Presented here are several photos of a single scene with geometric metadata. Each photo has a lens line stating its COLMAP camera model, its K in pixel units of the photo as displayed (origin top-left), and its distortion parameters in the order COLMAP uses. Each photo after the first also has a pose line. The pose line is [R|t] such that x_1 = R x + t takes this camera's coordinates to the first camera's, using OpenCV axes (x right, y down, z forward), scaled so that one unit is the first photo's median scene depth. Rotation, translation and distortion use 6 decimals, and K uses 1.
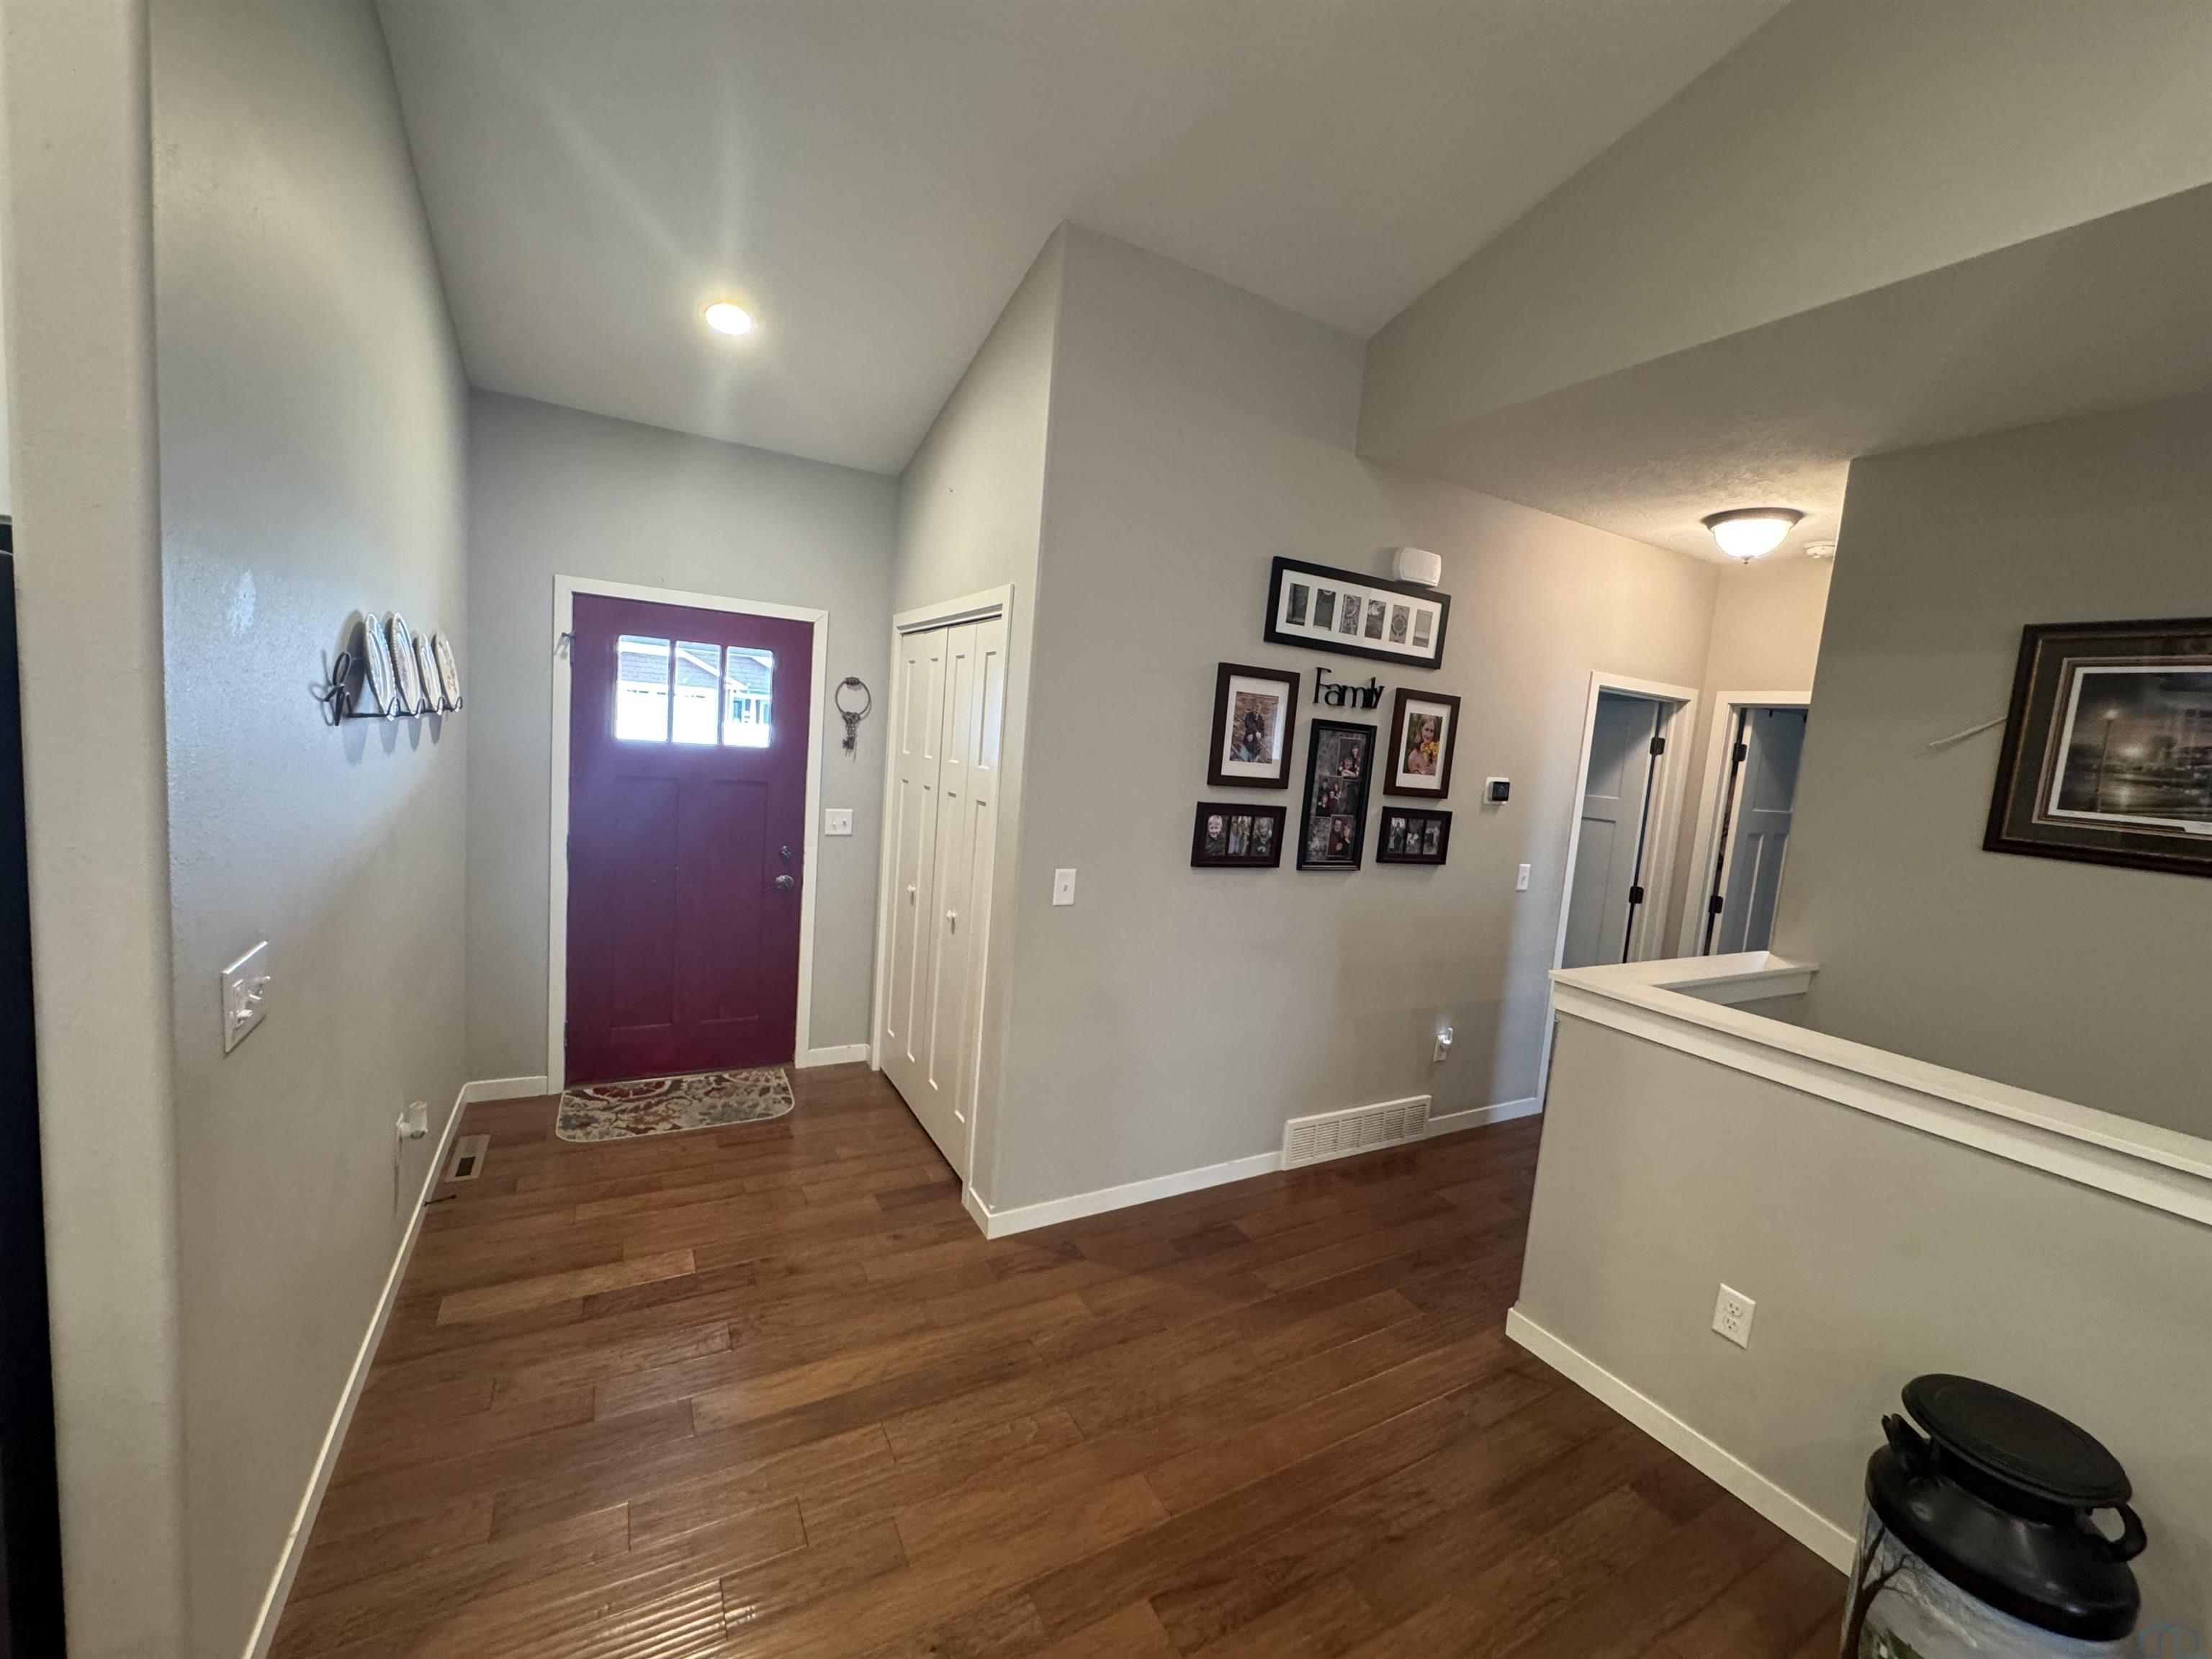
lens RADIAL K [[879.7, 0, 1106.2], [0, 879.7, 824.2], [0, 0, 1]] dist [-0.002225, 0.000210]
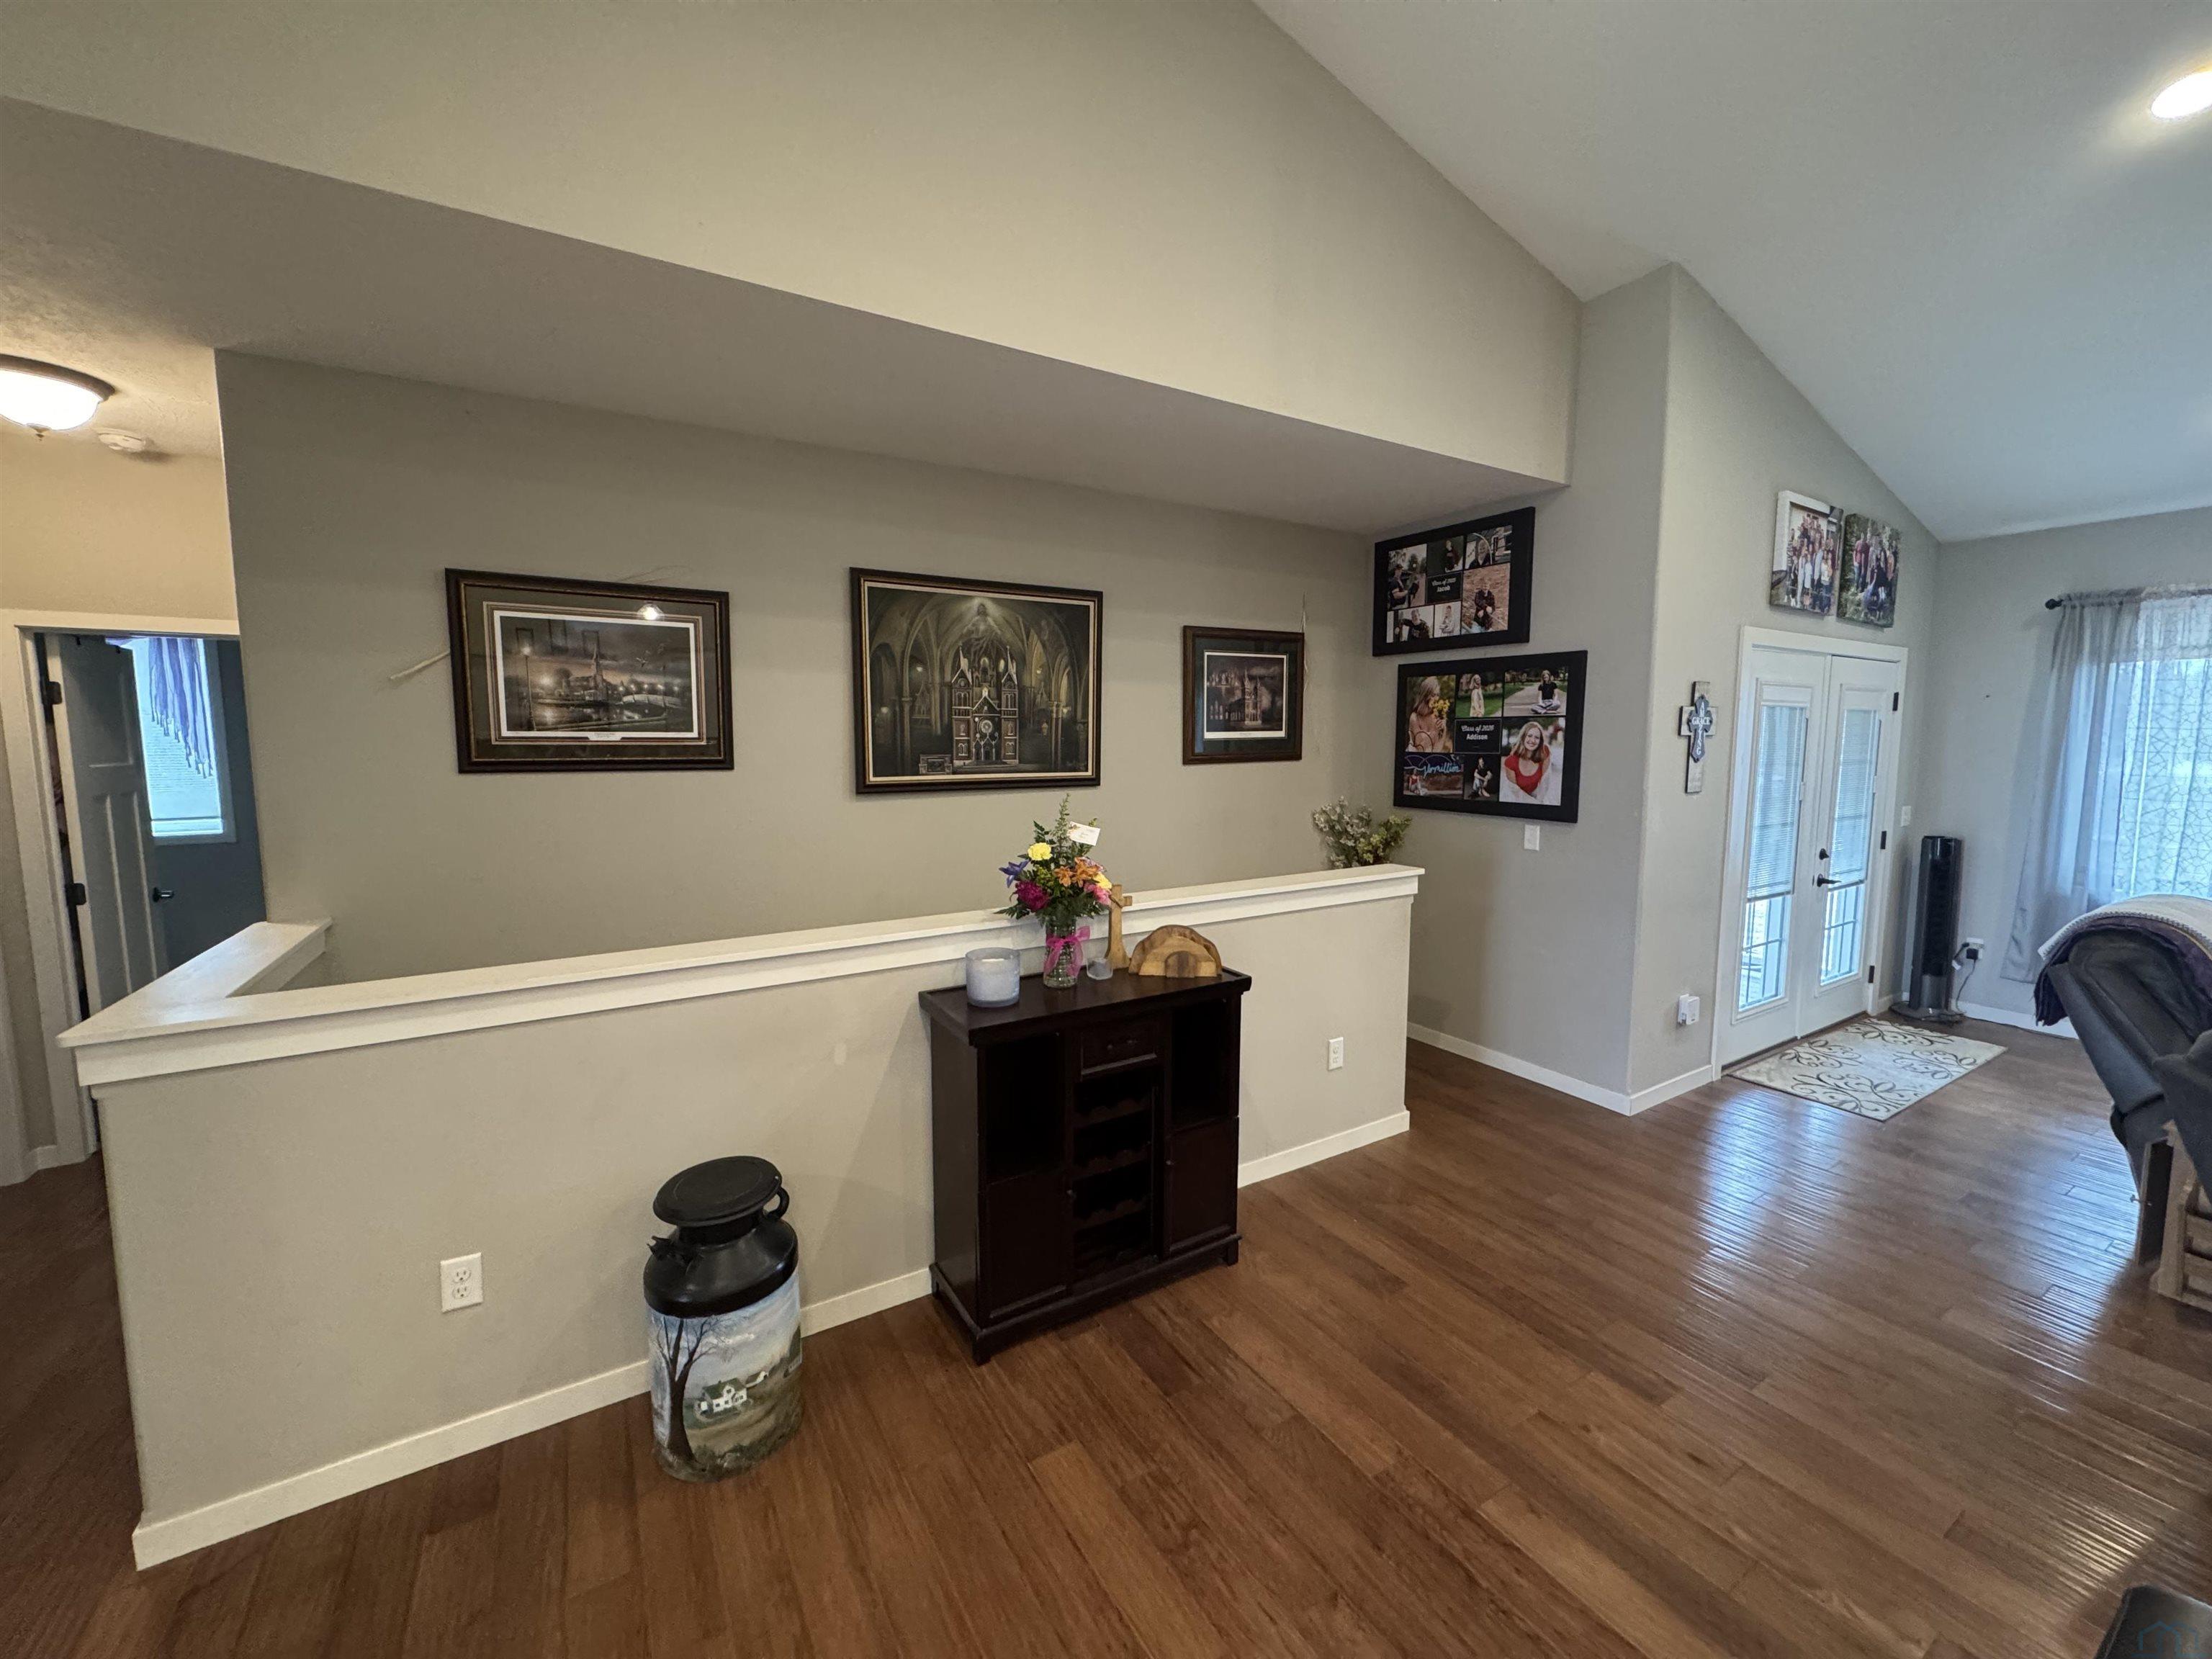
lens RADIAL K [[879.7, 0, 1106.2], [0, 879.7, 824.2], [0, 0, 1]] dist [-0.002225, 0.000210]
pose [[-0.040191, -0.177943, 0.983220, -0.111986], [0.103442, 0.977986, 0.181224, -0.019894], [-0.993823, 0.108990, -0.020900, 0.180023]]
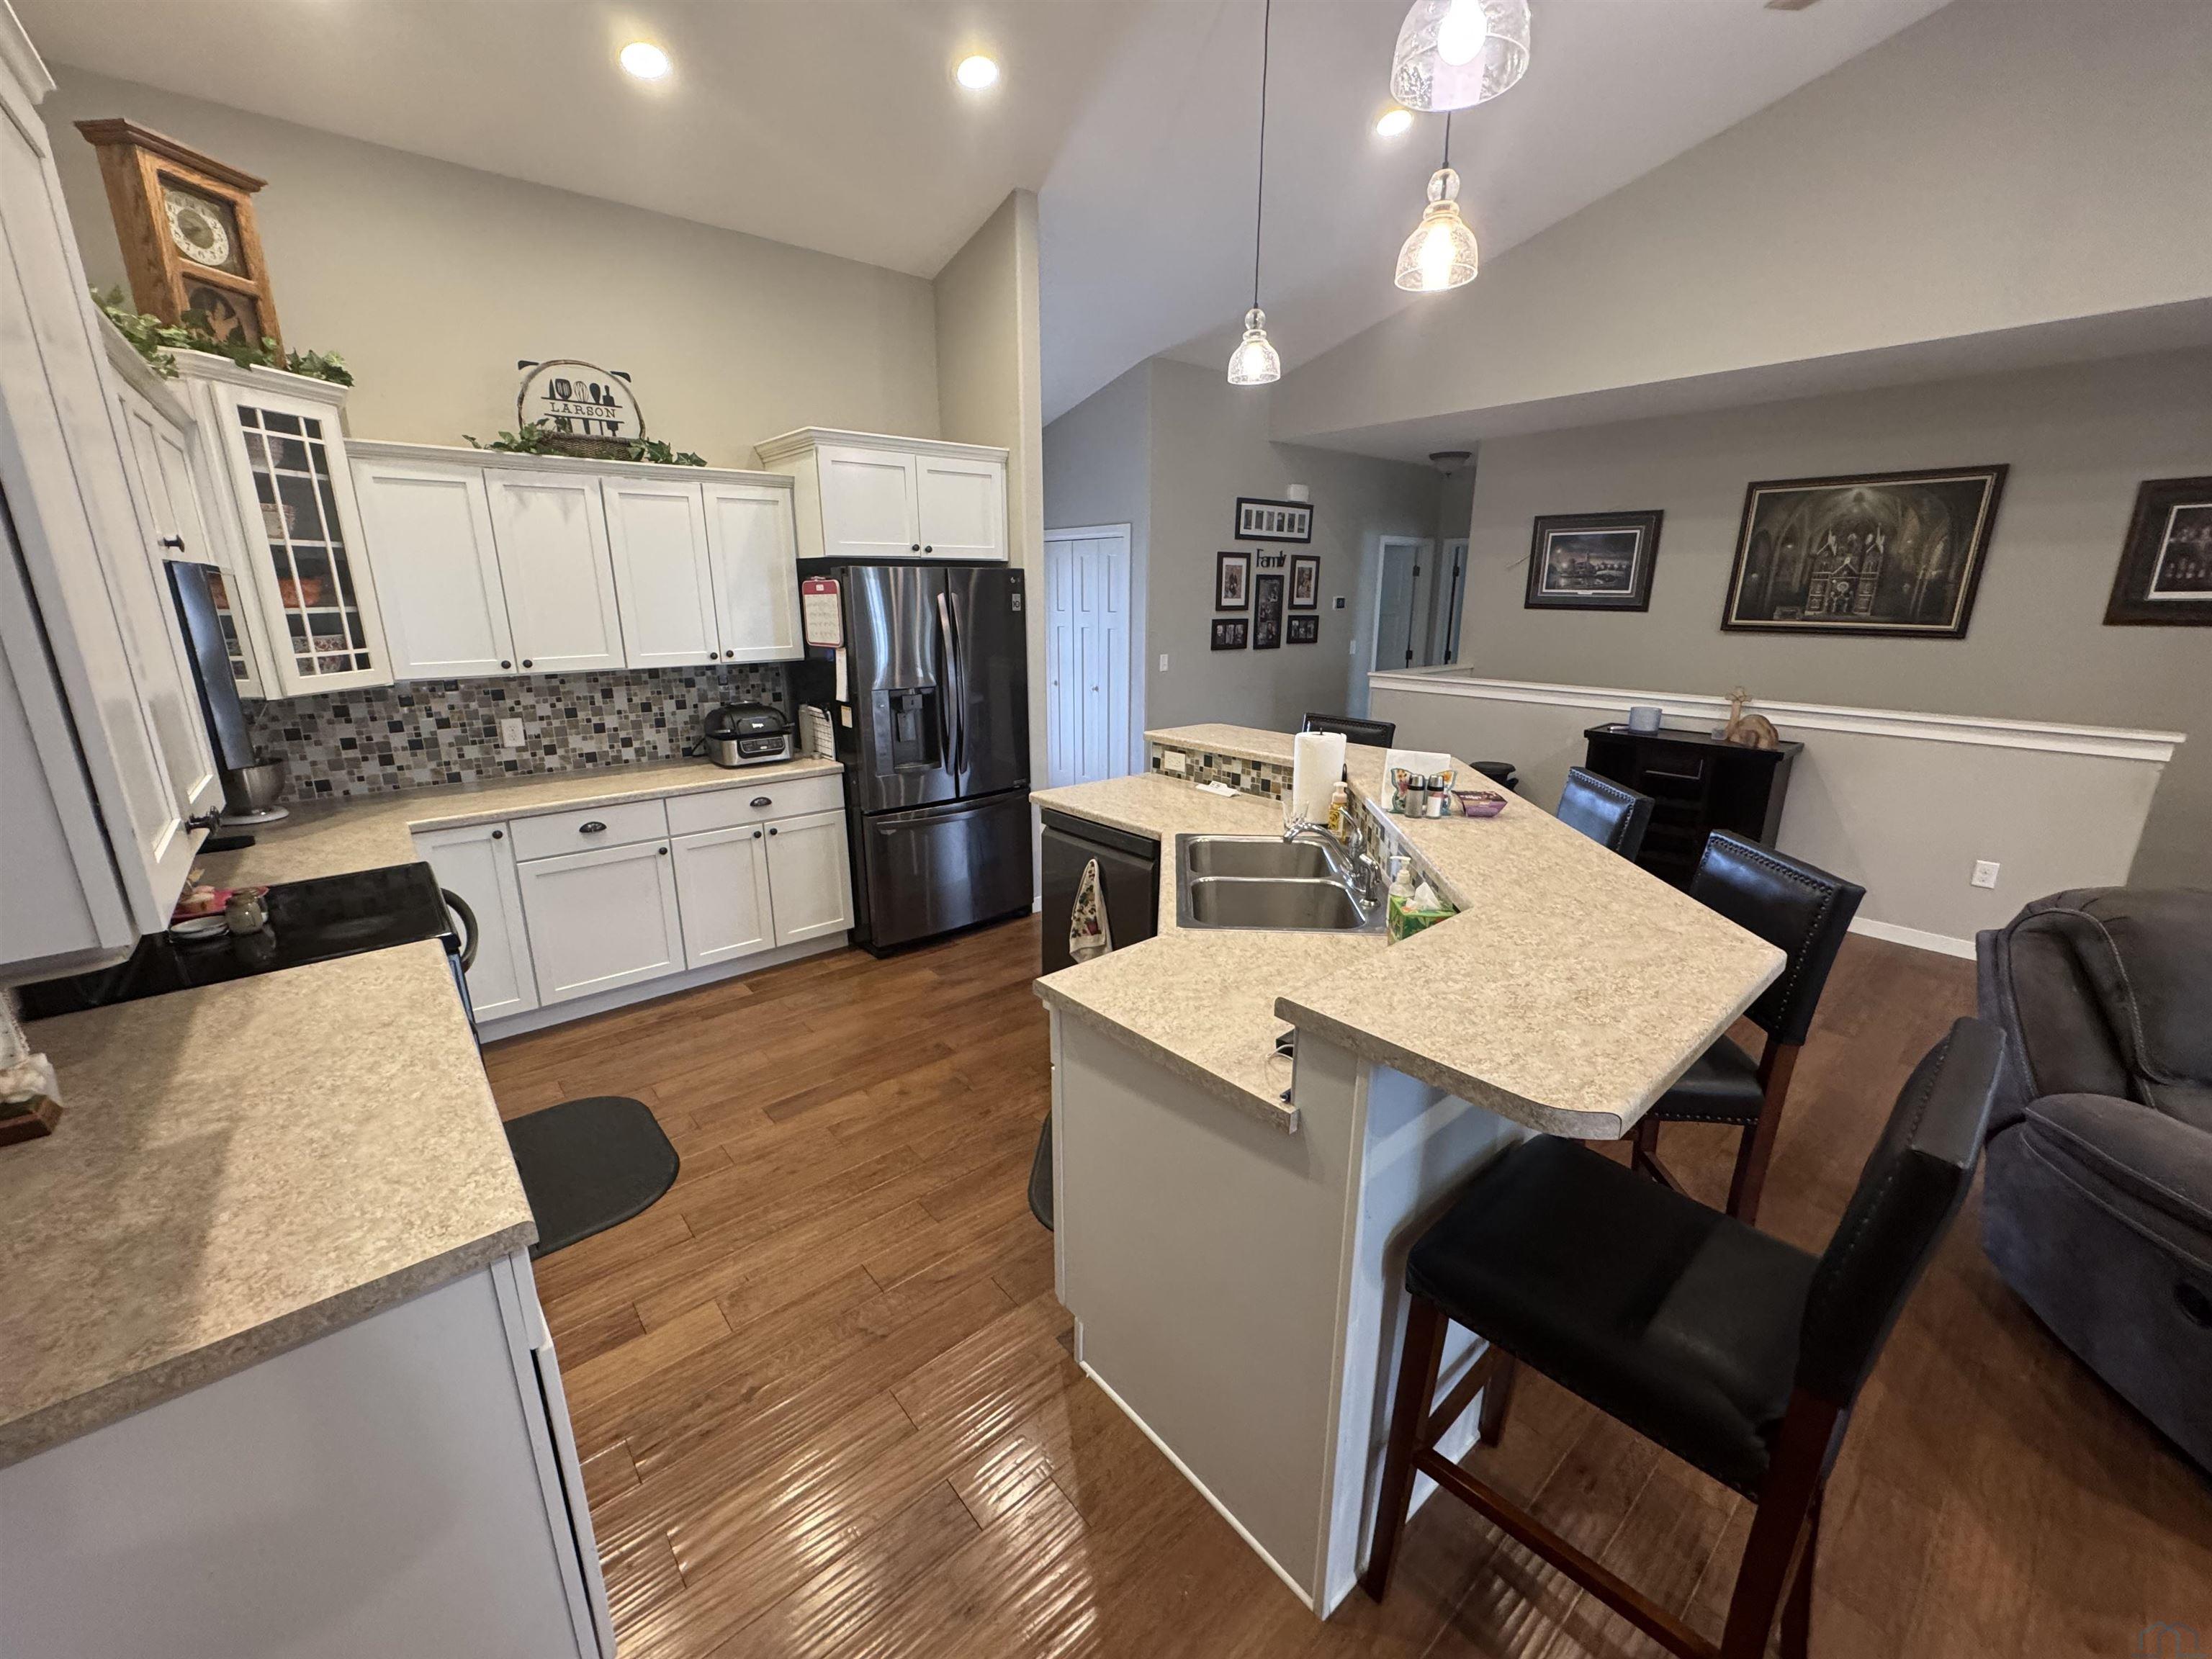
lens RADIAL K [[879.7, 0, 1106.2], [0, 879.7, 824.2], [0, 0, 1]] dist [-0.002225, 0.000210]
pose [[0.976973, -0.130028, 0.169165, -0.569506], [0.099745, 0.979214, 0.176612, 0.058327], [-0.188613, -0.155671, 0.969635, -1.094828]]
